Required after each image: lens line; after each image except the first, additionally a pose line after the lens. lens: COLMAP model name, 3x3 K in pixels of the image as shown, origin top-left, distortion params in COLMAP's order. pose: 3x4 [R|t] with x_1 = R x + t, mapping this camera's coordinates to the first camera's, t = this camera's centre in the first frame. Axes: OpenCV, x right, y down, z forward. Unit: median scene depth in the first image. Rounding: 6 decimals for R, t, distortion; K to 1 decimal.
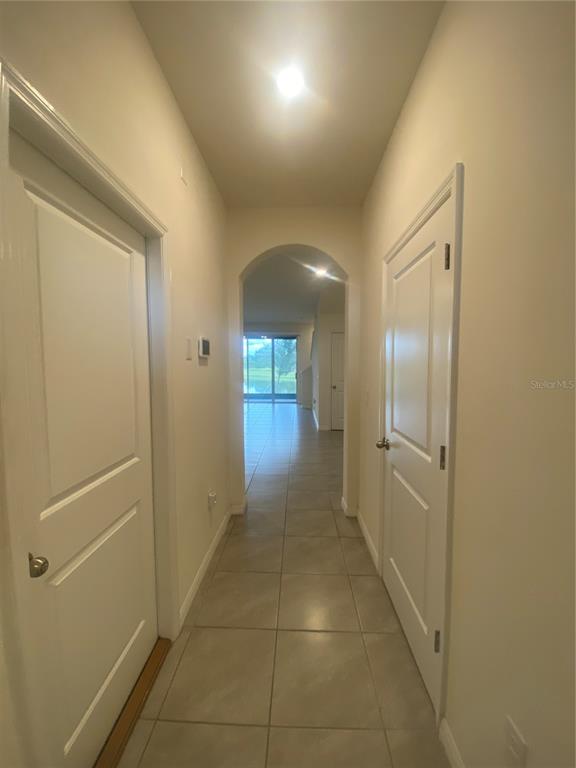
lens RADIAL K [[311.6, 0, 288.0], [0, 311.6, 384.0], [0, 0, 1]] dist [-0.000577, -0.000033]
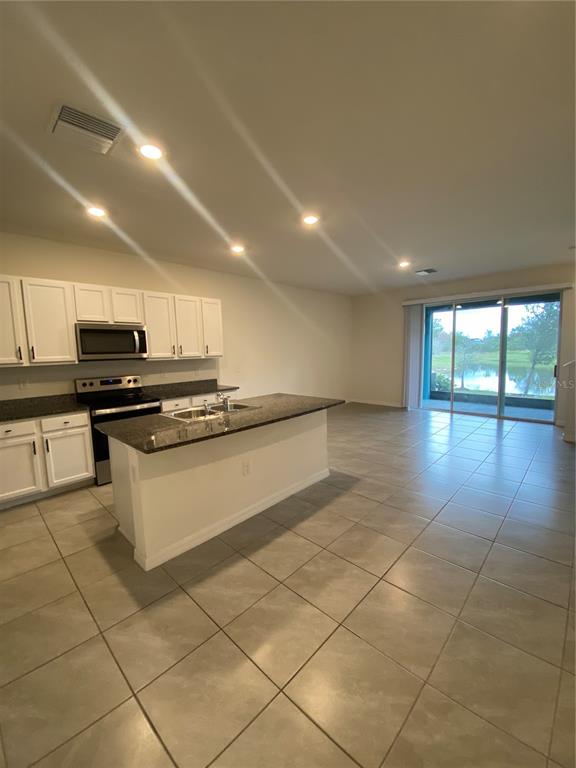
lens RADIAL K [[311.6, 0, 288.0], [0, 311.6, 384.0], [0, 0, 1]] dist [-0.000577, -0.000033]
pose [[0.750371, 0.050477, -0.659087, 0.037701], [-0.017158, 0.998232, 0.056916, -0.033412], [0.660795, -0.031400, 0.749910, 0.296894]]
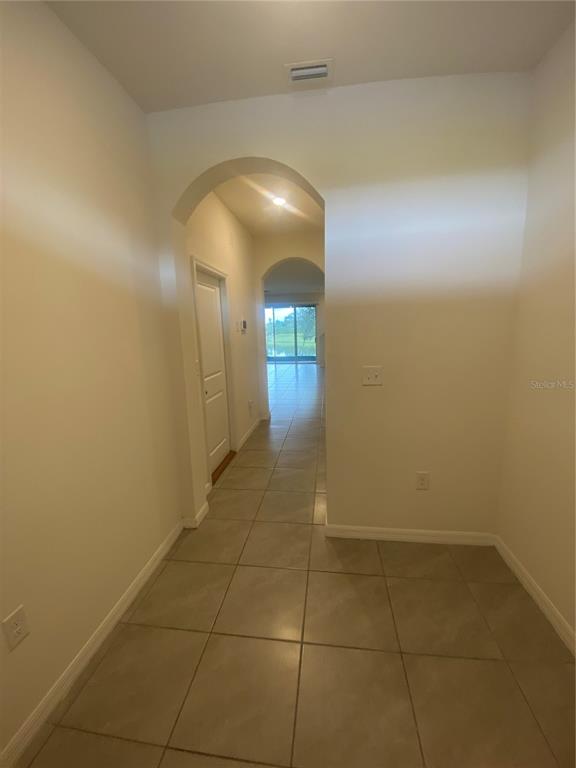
lens RADIAL K [[311.6, 0, 288.0], [0, 311.6, 384.0], [0, 0, 1]] dist [-0.000577, -0.000033]
pose [[0.995136, -0.011890, -0.097787, 0.039594], [0.022426, 0.993967, 0.107365, 0.009830], [0.095921, -0.109035, 0.989399, -0.193445]]
